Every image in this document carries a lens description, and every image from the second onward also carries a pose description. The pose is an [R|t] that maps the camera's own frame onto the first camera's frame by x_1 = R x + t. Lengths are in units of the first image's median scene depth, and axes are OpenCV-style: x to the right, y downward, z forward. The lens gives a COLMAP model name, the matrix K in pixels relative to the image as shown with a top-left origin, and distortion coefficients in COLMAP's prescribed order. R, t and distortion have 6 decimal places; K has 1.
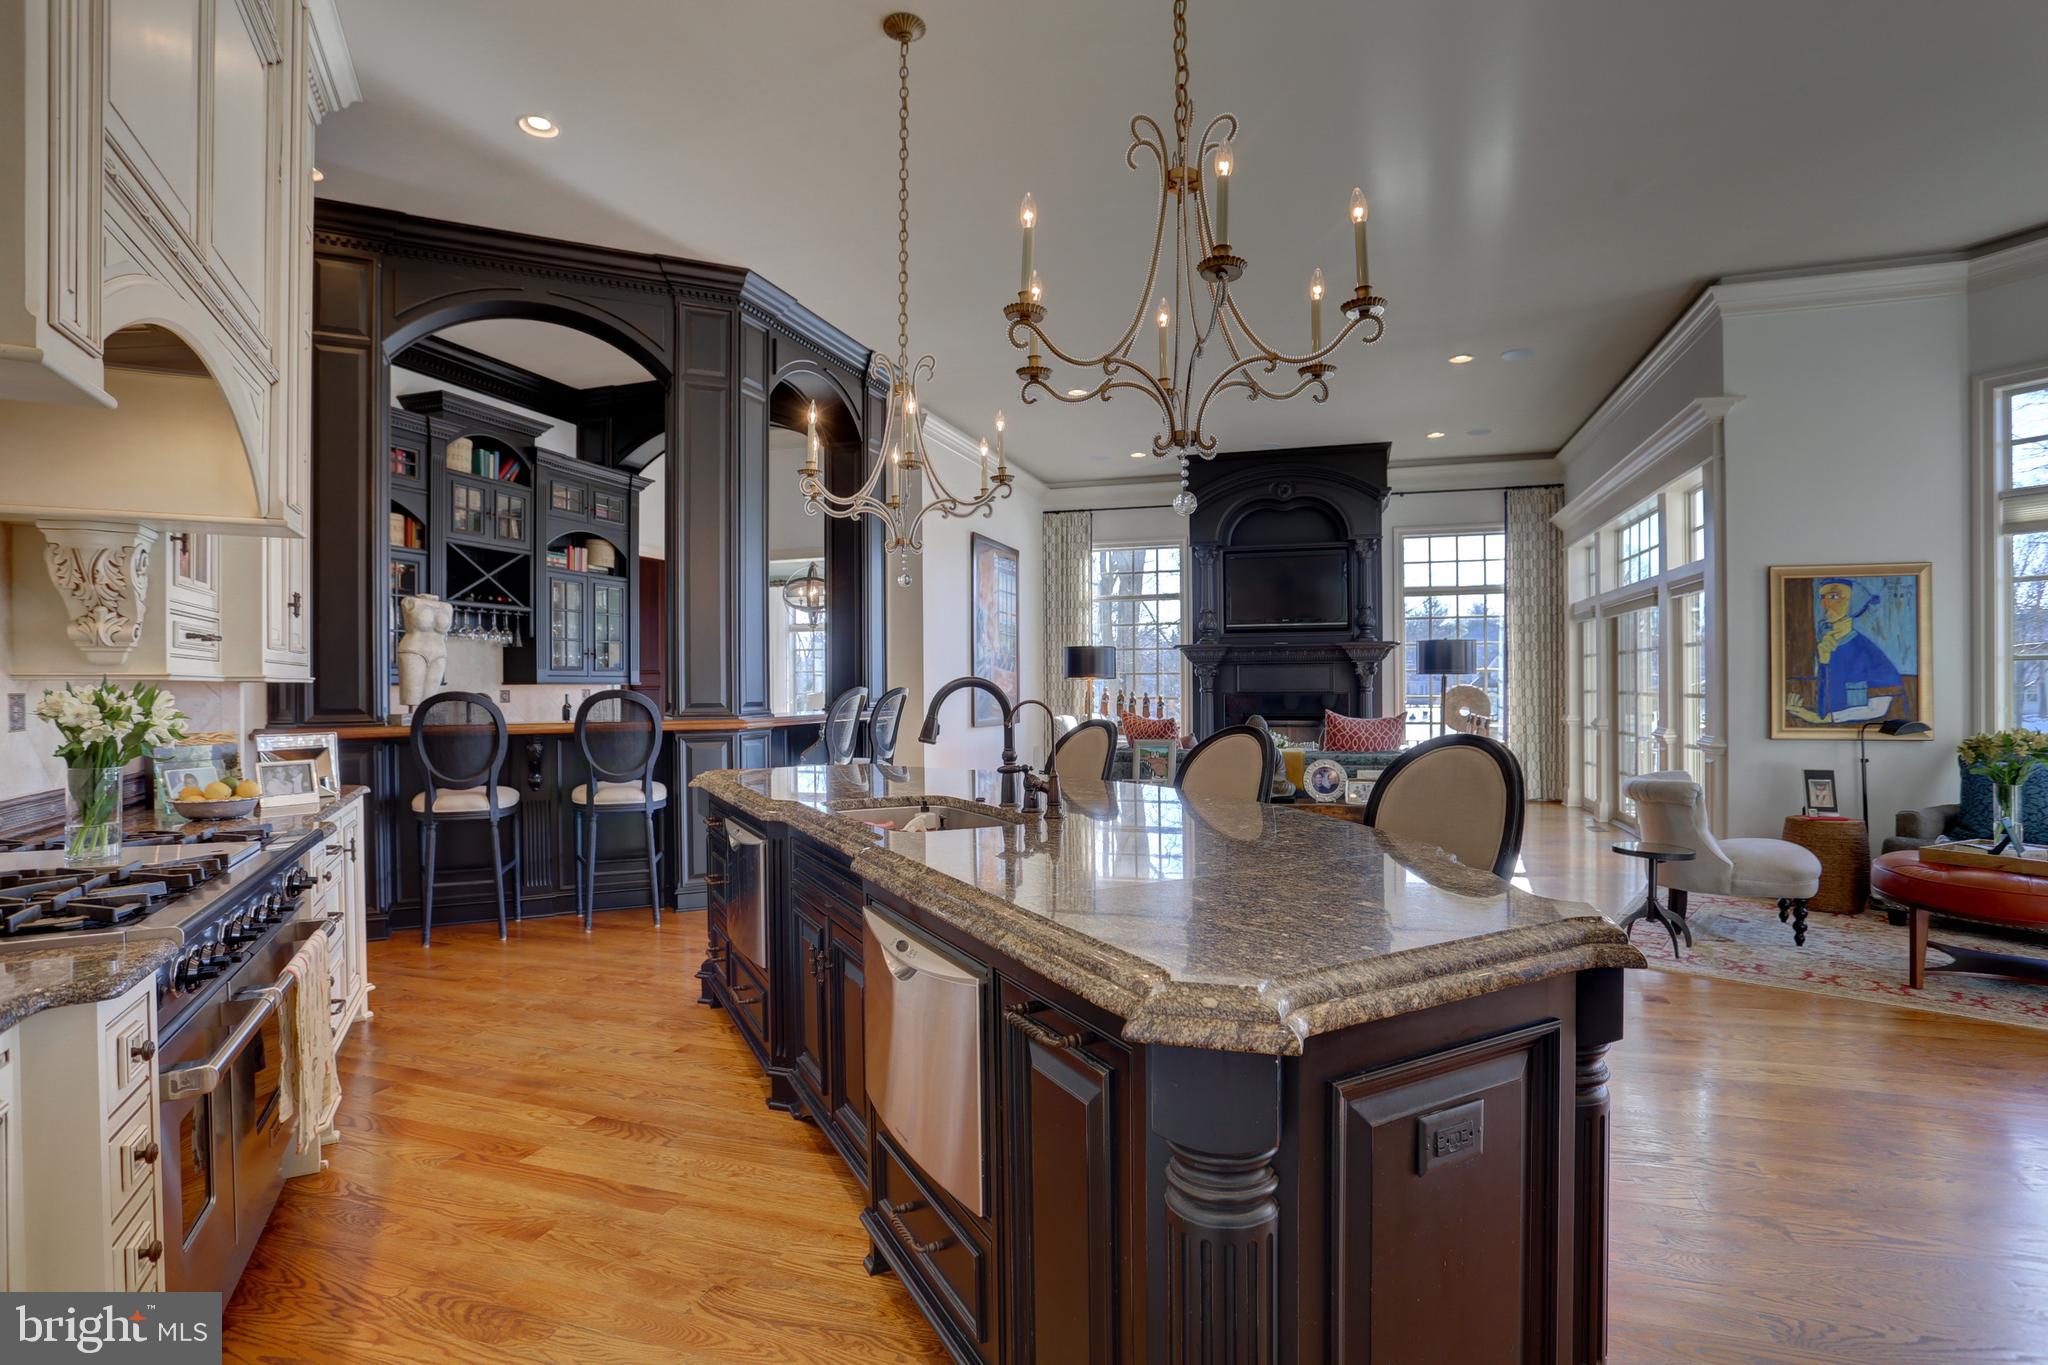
lens RADIAL K [[1004.5, 0, 1033.2], [0, 1004.5, 690.2], [0, 0, 1]] dist [-0.067957, 0.027464]
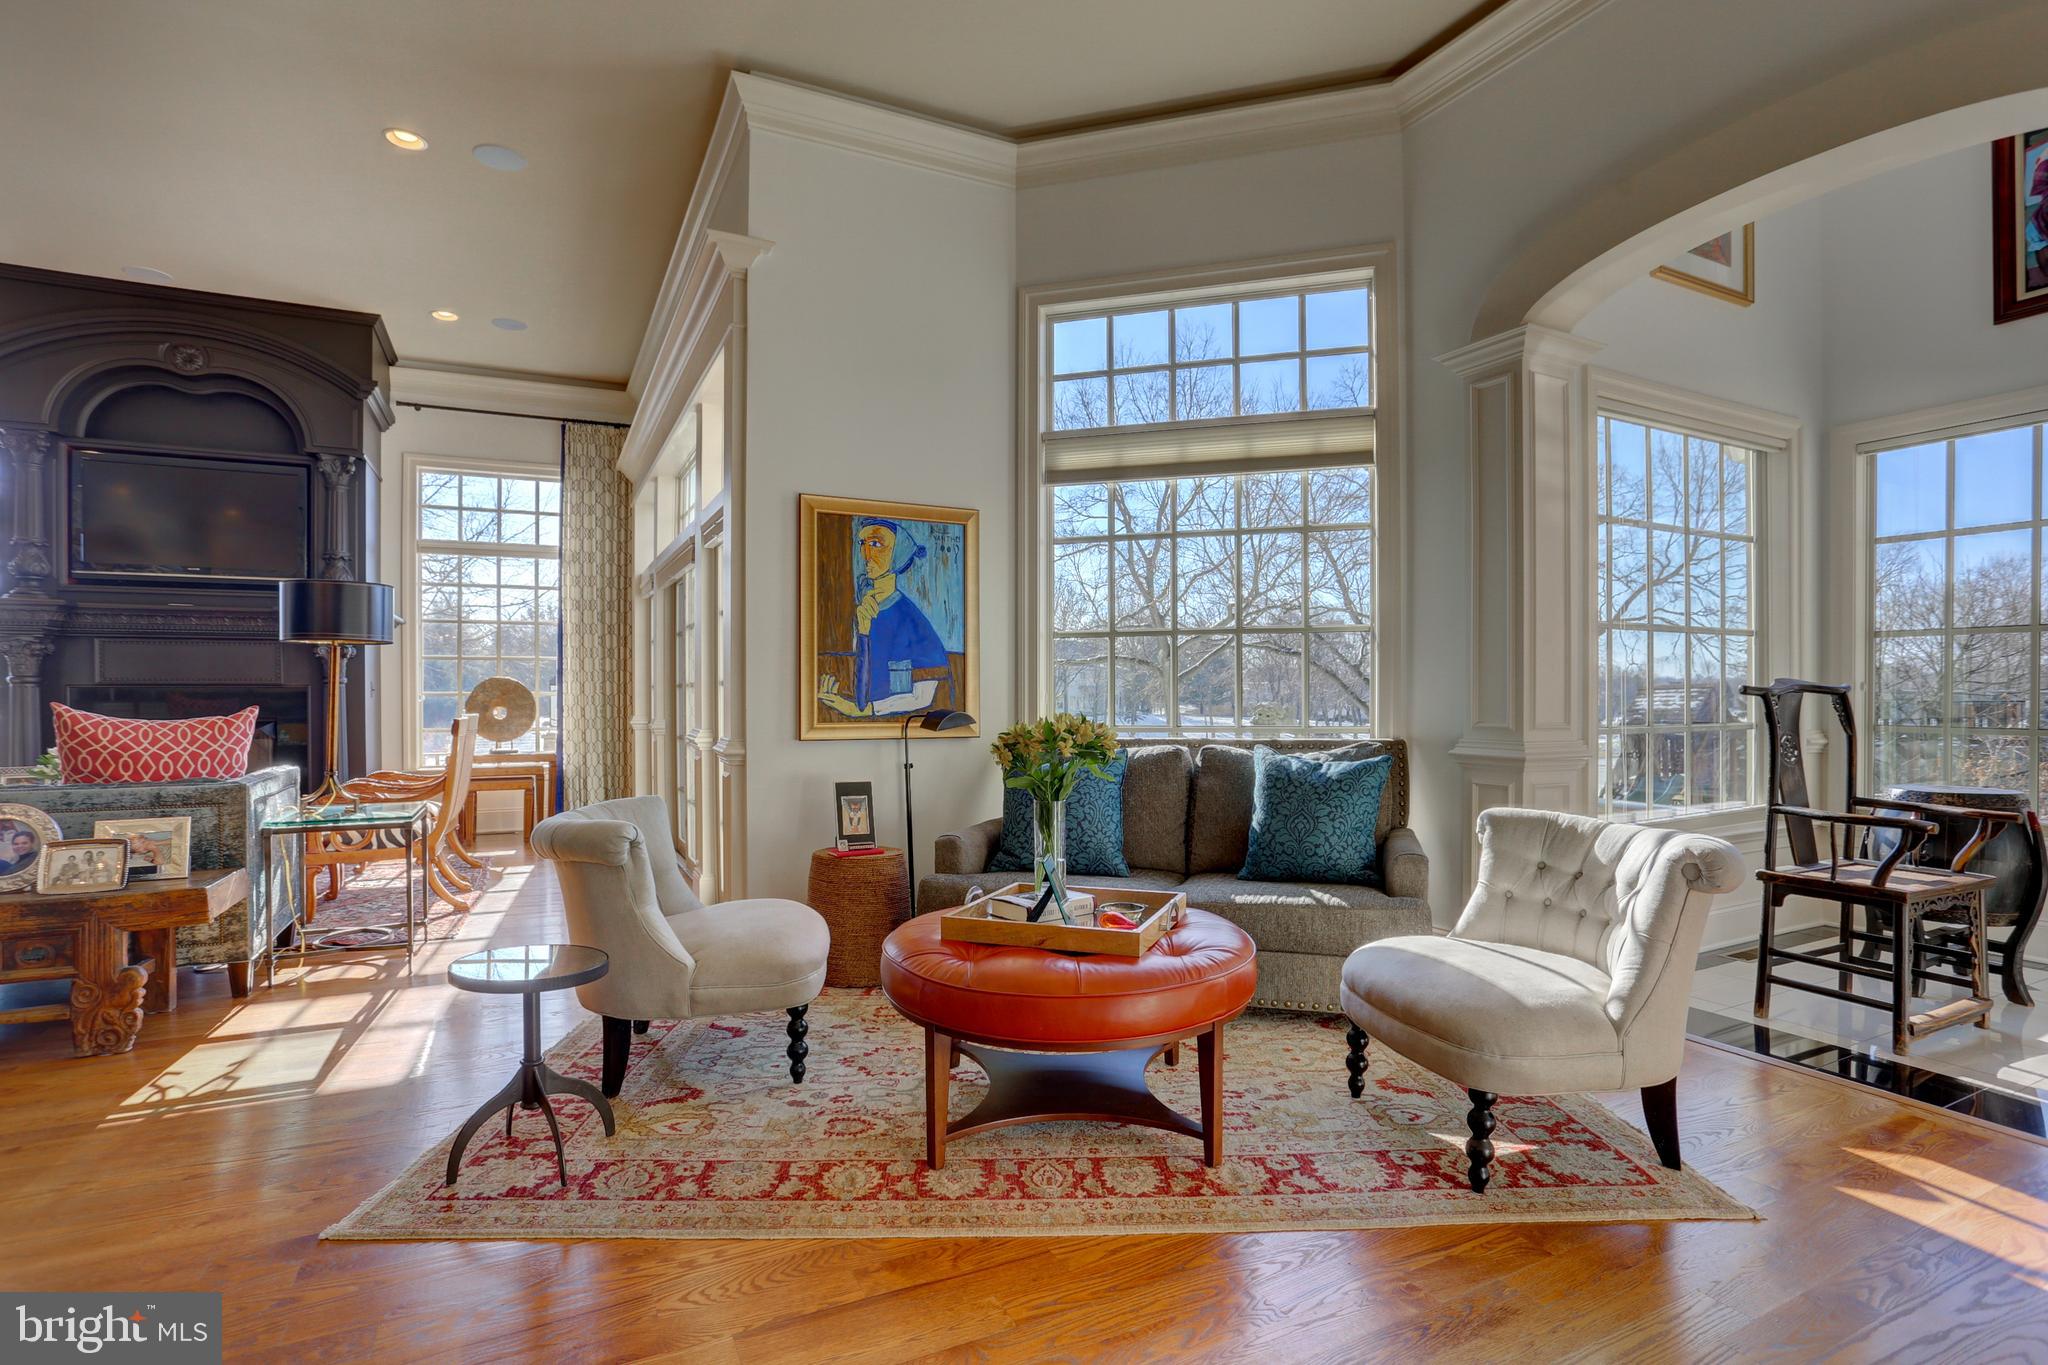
lens RADIAL K [[1004.5, 0, 1026.8], [0, 1004.5, 703.8], [0, 0, 1]] dist [-0.067957, 0.027464]
pose [[0.717595, -0.002448, 0.696456, 0.348480], [-0.000724, 0.999991, 0.004261, 0.019429], [-0.696460, -0.003562, 0.717587, 0.346001]]
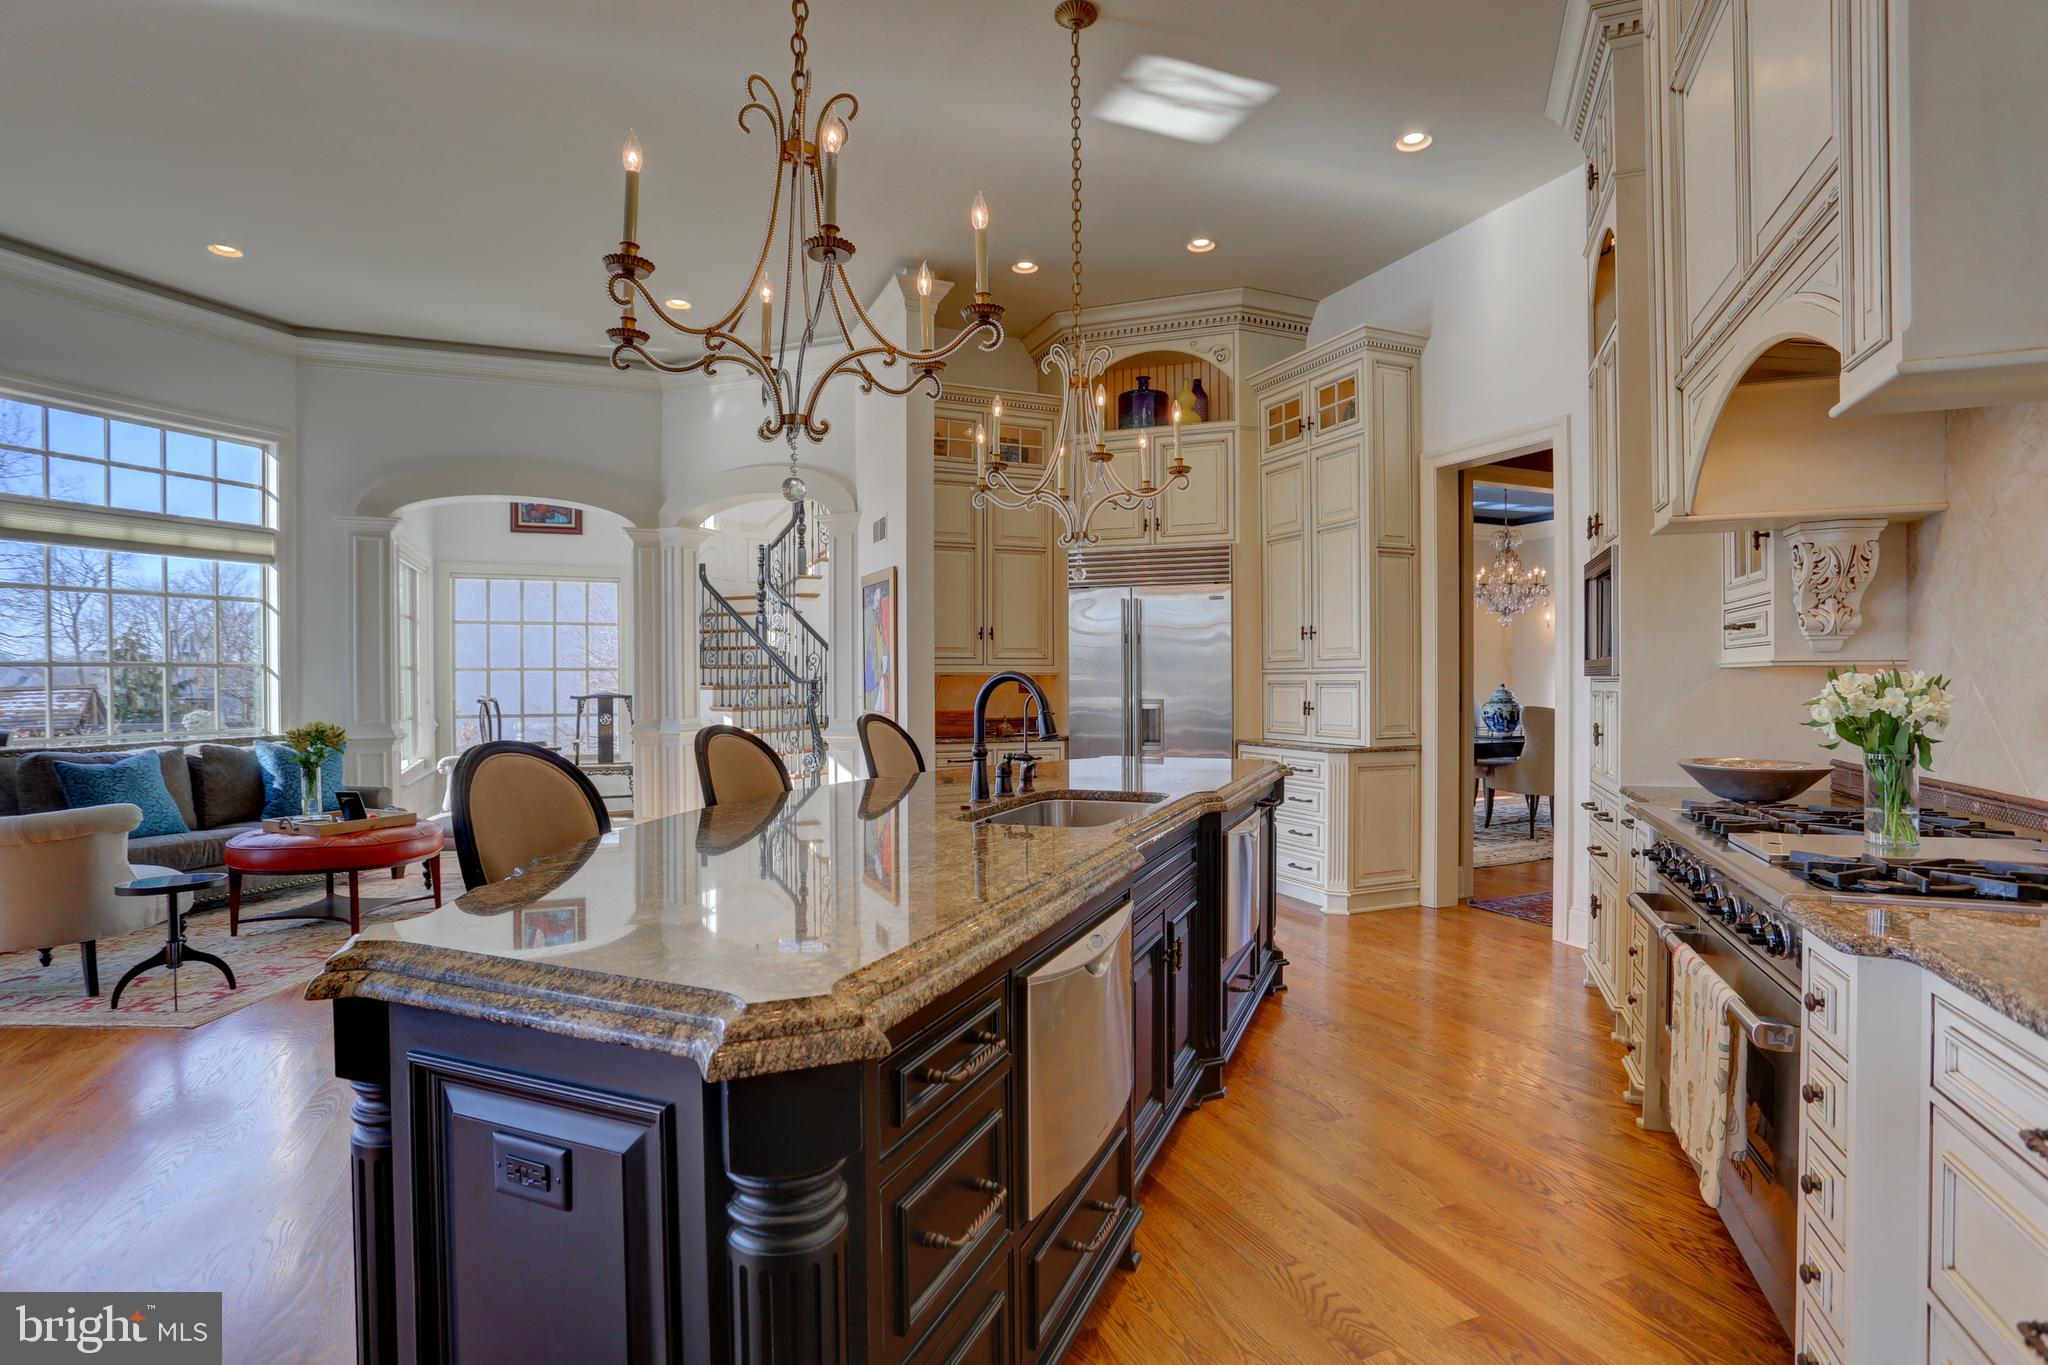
lens RADIAL K [[1004.5, 0, 1051.3], [0, 1004.5, 687.1], [0, 0, 1]] dist [-0.067957, 0.027464]
pose [[-0.654047, 0.004102, 0.756443, -0.382269], [0.012521, 0.999907, 0.005404, -0.001613], [-0.756350, 0.013006, -0.654038, 0.726778]]
